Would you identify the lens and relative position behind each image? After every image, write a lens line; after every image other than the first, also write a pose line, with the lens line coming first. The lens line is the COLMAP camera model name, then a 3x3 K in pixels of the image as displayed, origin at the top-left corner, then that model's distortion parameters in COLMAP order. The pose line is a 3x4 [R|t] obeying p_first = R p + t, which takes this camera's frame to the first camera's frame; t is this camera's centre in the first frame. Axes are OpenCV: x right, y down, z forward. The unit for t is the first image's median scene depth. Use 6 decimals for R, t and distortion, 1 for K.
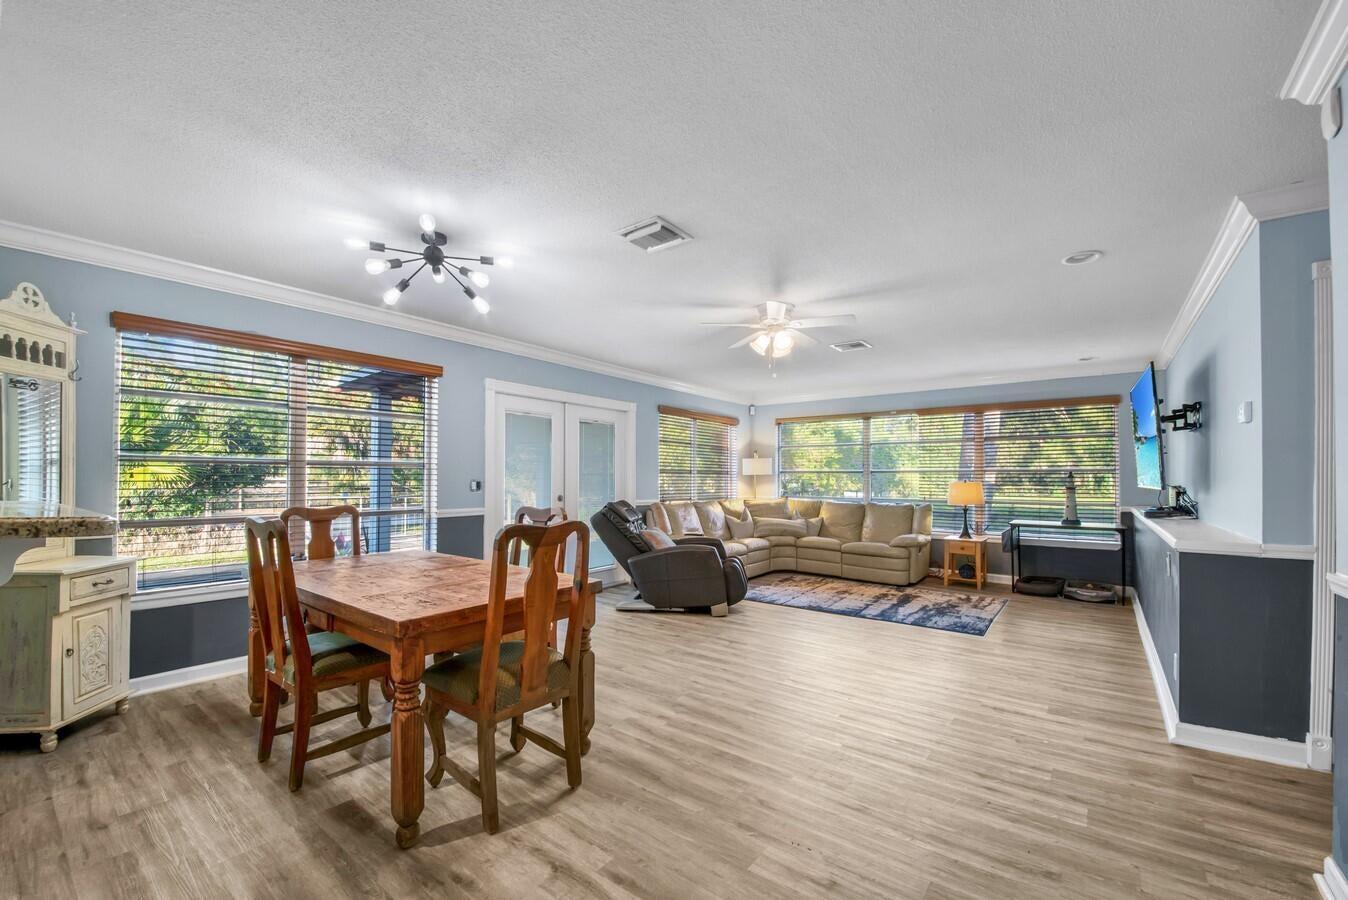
lens RADIAL K [[561.8, 0, 685.9], [0, 561.8, 474.7], [0, 0, 1]] dist [-0.017814, -0.000505]
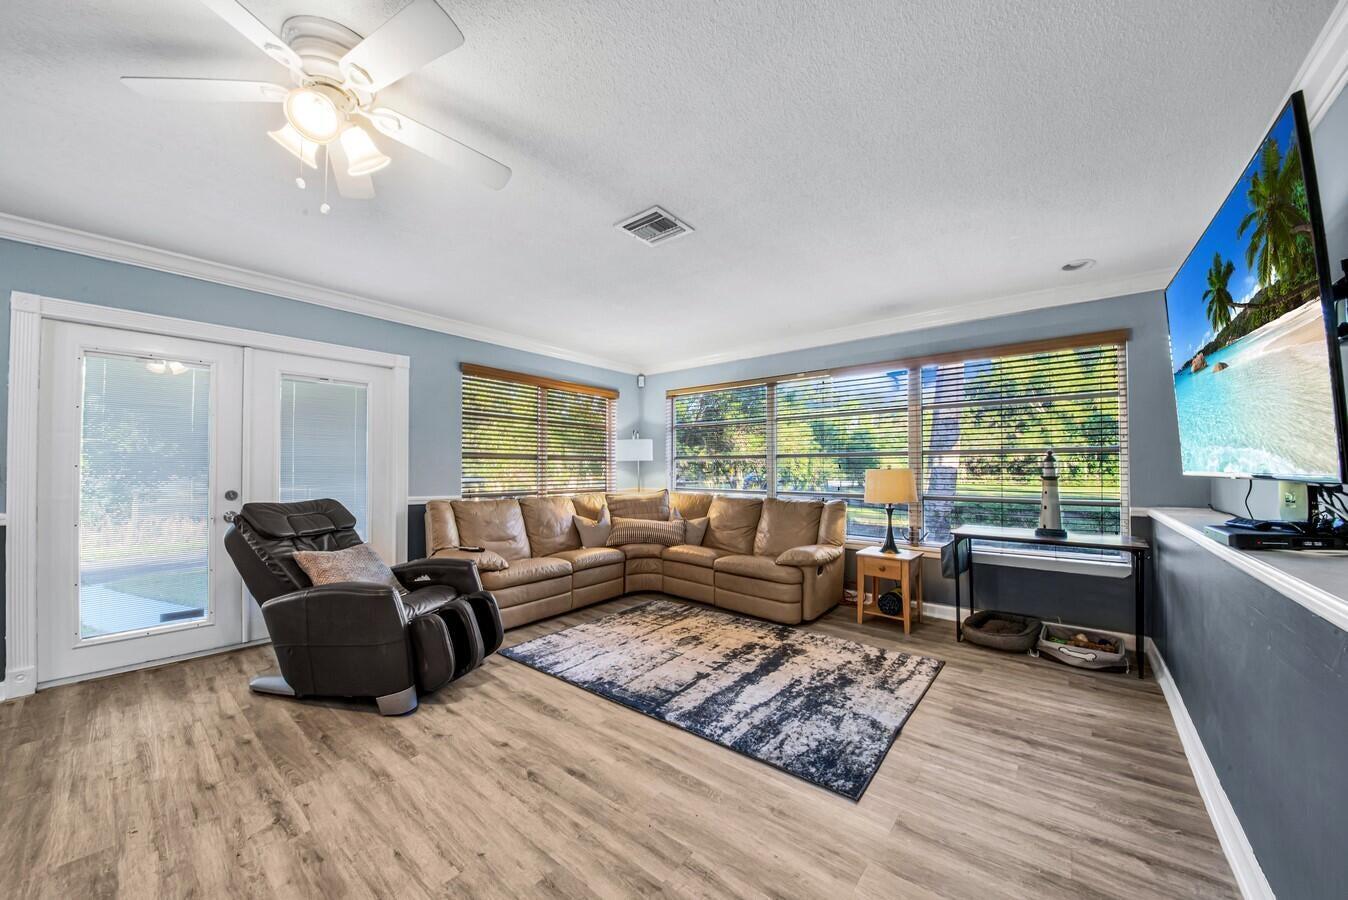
lens RADIAL K [[484.5, 0, 702.3], [0, 484.5, 465.9], [0, 0, 1]] dist [-0.015019, -0.000390]
pose [[0.999898, -0.003249, -0.013882, 0.299720], [0.003244, 0.999995, -0.000399, 0.009985], [0.013883, 0.000353, 0.999904, 0.441284]]
